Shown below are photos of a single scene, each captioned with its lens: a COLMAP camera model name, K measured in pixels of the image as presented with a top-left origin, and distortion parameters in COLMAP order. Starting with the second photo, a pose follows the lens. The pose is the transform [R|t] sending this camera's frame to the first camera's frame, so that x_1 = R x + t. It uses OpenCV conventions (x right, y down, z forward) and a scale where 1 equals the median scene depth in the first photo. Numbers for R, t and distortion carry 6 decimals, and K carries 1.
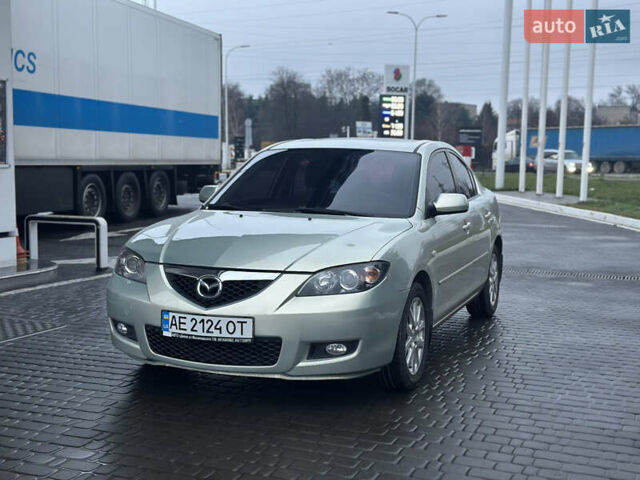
lens RADIAL K [[920.5, 0, 320.0], [0, 920.5, 240.0], [0, 0, 1]] dist [0.138598, -0.106170]
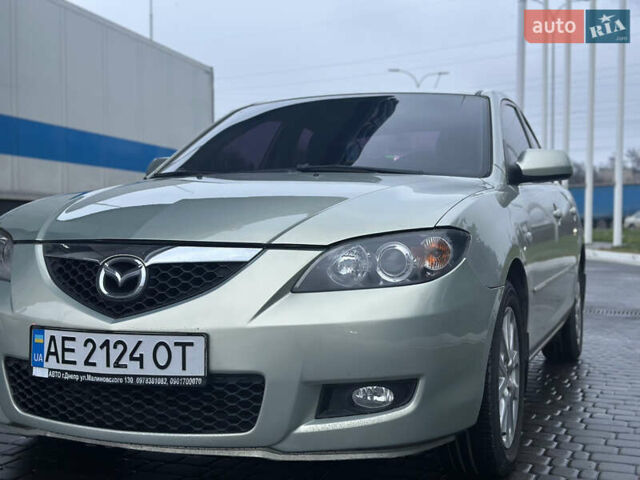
lens RADIAL K [[920.5, 0, 320.0], [0, 920.5, 240.0], [0, 0, 1]] dist [0.138598, -0.106170]
pose [[0.999938, -0.011147, -0.000595, -0.009881], [0.011073, 0.997214, -0.073767, 0.068638], [0.001416, 0.073756, 0.997275, 0.483898]]
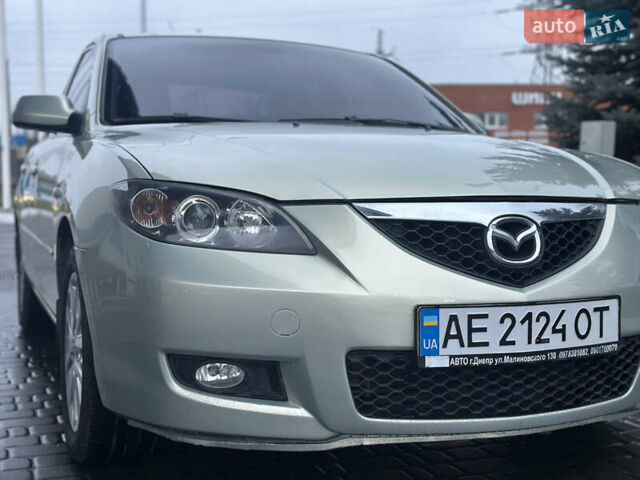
lens RADIAL K [[920.5, 0, 320.0], [0, 920.5, 240.0], [0, 0, 1]] dist [0.138598, -0.106170]
pose [[0.733456, -0.054332, 0.677562, -0.481372], [0.072871, 0.997341, 0.001092, 0.043289], [-0.675820, 0.048574, 0.735464, 0.733058]]
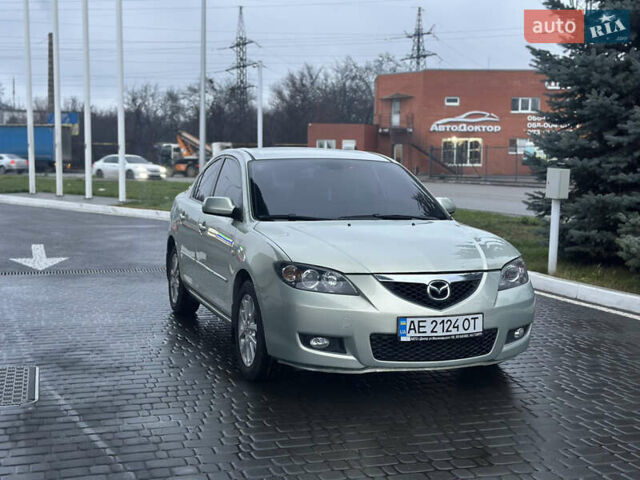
lens RADIAL K [[881.8, 0, 320.0], [0, 881.8, 240.0], [0, 0, 1]] dist [0.110436, -0.018053]
pose [[0.762450, -0.063250, 0.643948, -0.883982], [0.061054, 0.997803, 0.025718, -0.042886], [-0.644160, 0.019707, 0.764637, 0.292280]]
